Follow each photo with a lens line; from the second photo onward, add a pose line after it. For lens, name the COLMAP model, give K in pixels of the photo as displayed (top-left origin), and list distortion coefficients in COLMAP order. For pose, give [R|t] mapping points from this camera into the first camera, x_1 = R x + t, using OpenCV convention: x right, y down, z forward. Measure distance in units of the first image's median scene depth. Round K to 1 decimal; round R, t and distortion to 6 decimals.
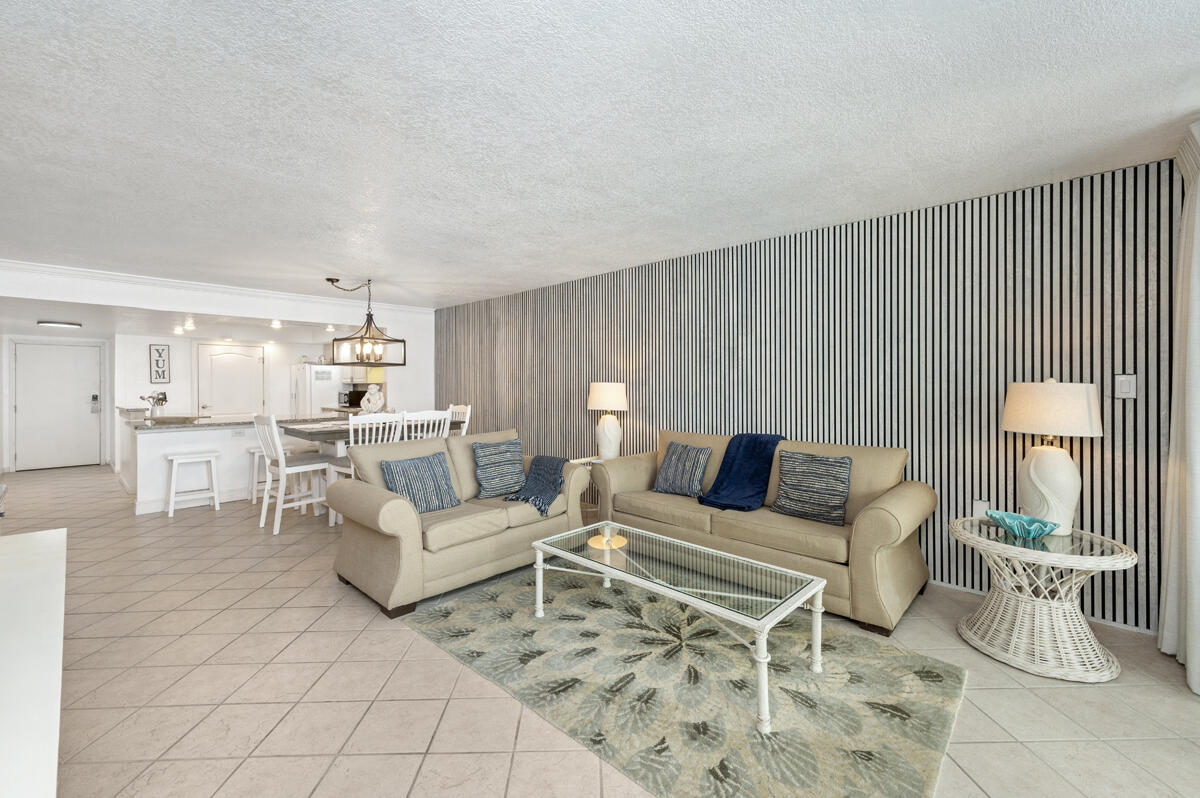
lens RADIAL K [[497.3, 0, 599.4], [0, 497.3, 390.8], [0, 0, 1]] dist [0.004623, 0.000134]
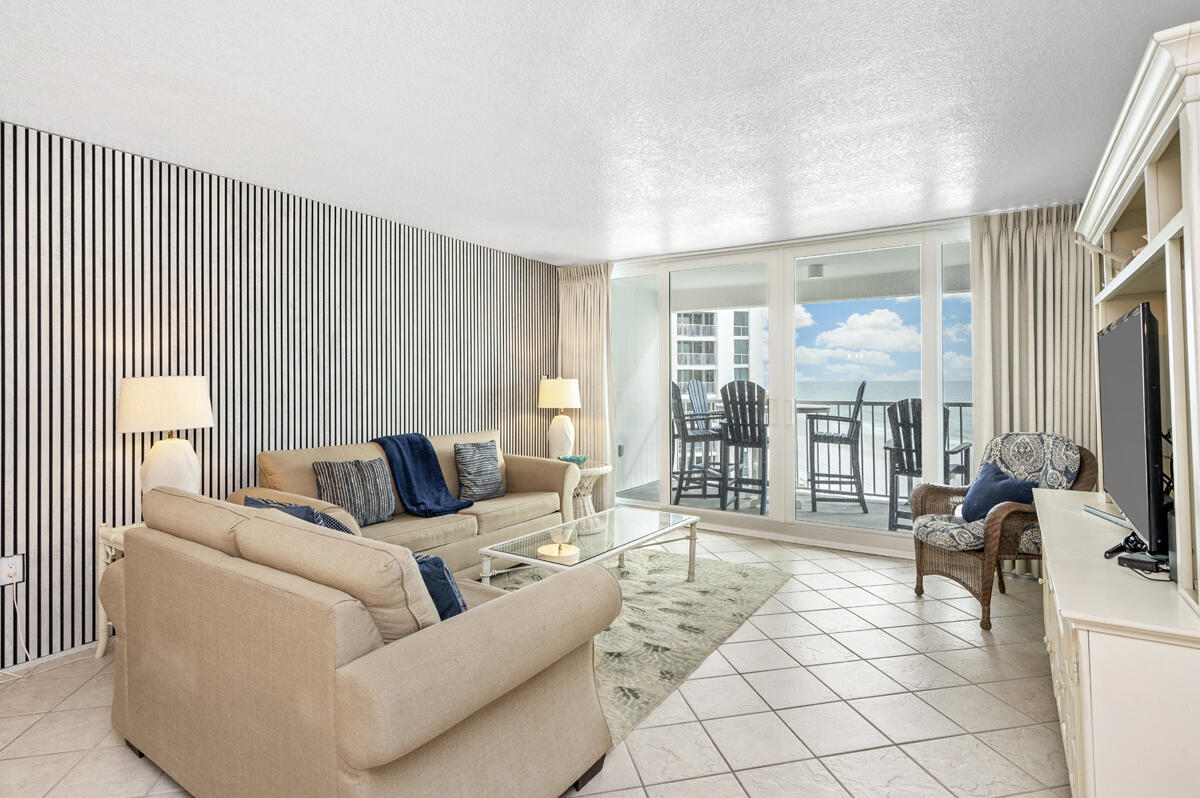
lens RADIAL K [[612.1, 0, 593.0], [0, 612.1, 374.8], [0, 0, 1]] dist [-0.003574, -0.000185]
pose [[-0.162625, 0.004668, 0.986677, -1.198024], [0.007300, 0.999967, -0.003528, -0.022135], [-0.986661, 0.006629, -0.162654, 1.169215]]
